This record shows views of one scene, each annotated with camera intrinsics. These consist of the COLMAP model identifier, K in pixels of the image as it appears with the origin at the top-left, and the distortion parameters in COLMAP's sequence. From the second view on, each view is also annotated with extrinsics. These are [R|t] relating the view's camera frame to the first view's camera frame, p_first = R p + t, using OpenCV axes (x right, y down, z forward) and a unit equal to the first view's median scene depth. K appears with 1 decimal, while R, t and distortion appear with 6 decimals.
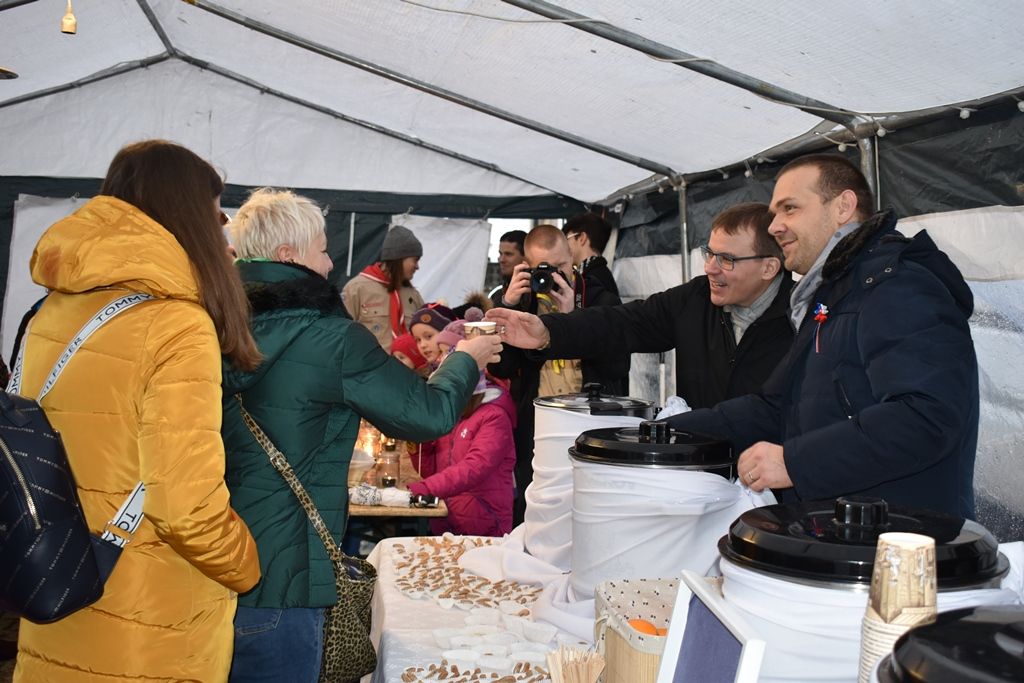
lens RADIAL K [[1324.3, 0, 512.0], [0, 1324.3, 341.5], [0, 0, 1]] dist [-0.023769, -0.024574]
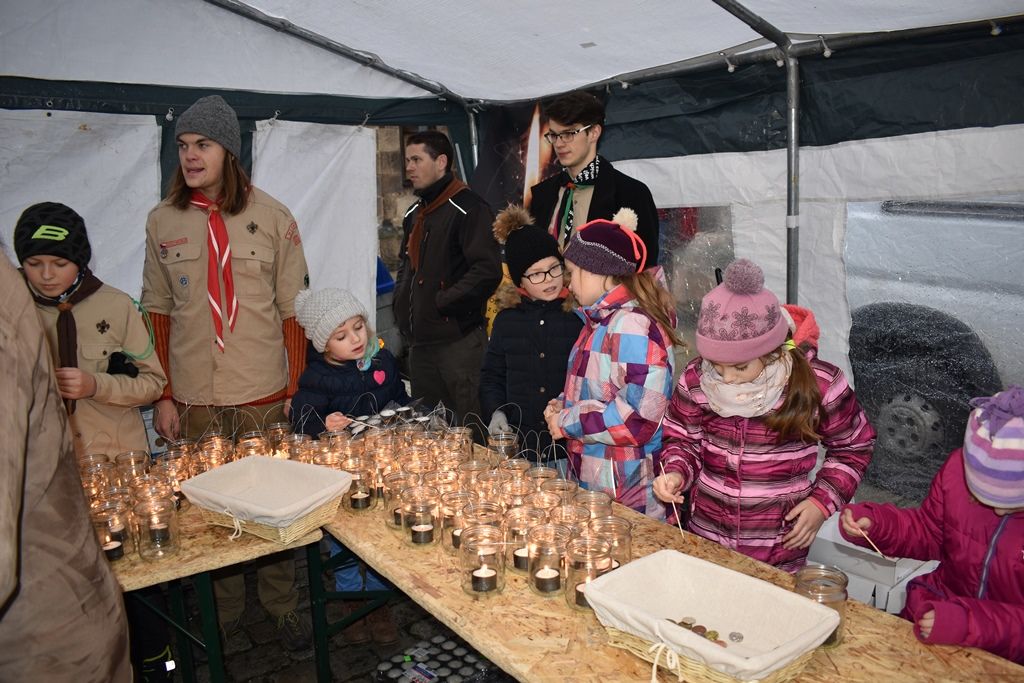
lens RADIAL K [[799.5, 0, 516.5], [0, 799.5, 341.5], [0, 0, 1]] dist [-0.087087, 0.004559]
pose [[0.880681, -0.125110, 0.456889, -0.242856], [0.063892, 0.987052, 0.147129, -0.033448], [-0.469380, -0.100382, 0.877272, 0.671404]]
